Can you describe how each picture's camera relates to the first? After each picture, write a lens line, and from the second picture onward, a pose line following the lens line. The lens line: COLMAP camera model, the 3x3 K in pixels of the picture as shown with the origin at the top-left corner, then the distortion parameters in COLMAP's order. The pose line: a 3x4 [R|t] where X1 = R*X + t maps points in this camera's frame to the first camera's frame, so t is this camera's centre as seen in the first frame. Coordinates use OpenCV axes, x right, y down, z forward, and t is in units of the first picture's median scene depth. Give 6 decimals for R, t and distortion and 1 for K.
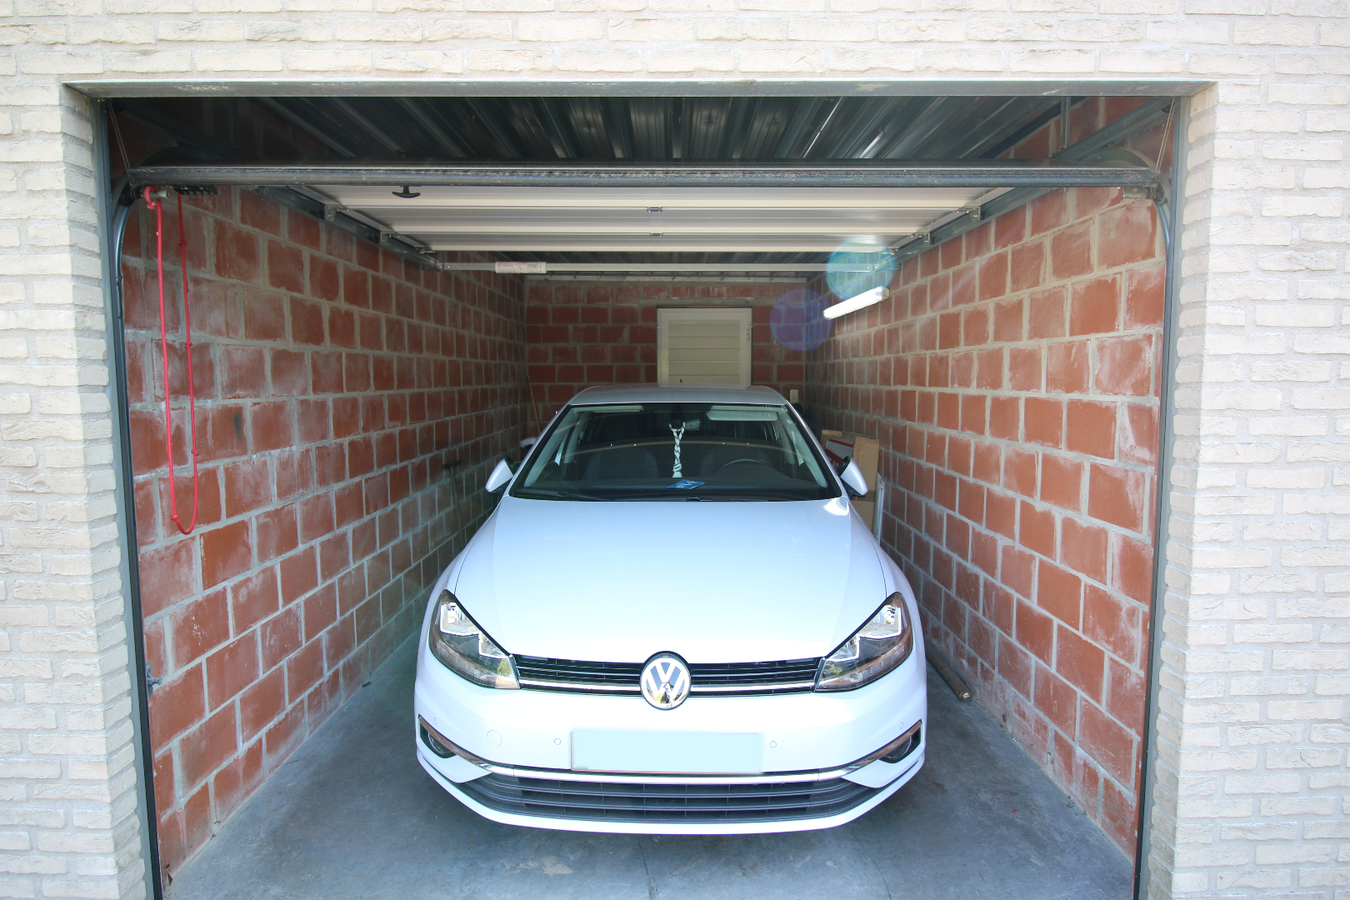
lens RADIAL K [[704.7, 0, 673.5], [0, 704.7, 431.8], [0, 0, 1]] dist [0.000830, -0.011081]
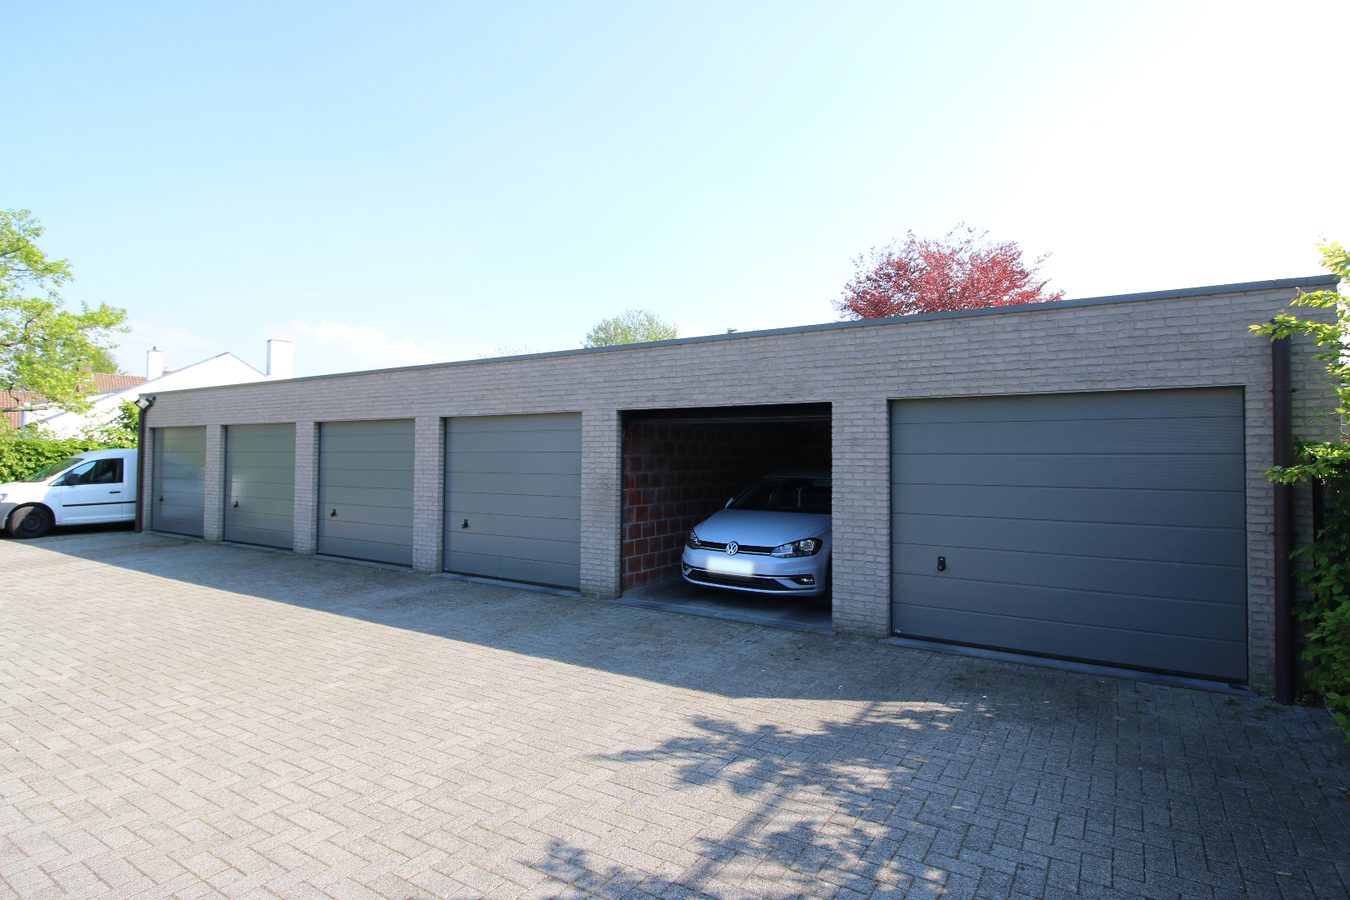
lens RADIAL K [[704.7, 0, 673.5], [0, 704.7, 431.8], [0, 0, 1]] dist [0.000830, -0.011081]
pose [[0.838037, -0.010587, -0.545511, 1.790111], [-0.053347, 0.993431, -0.101234, 0.131520], [0.542999, 0.113939, 0.831968, -2.386486]]
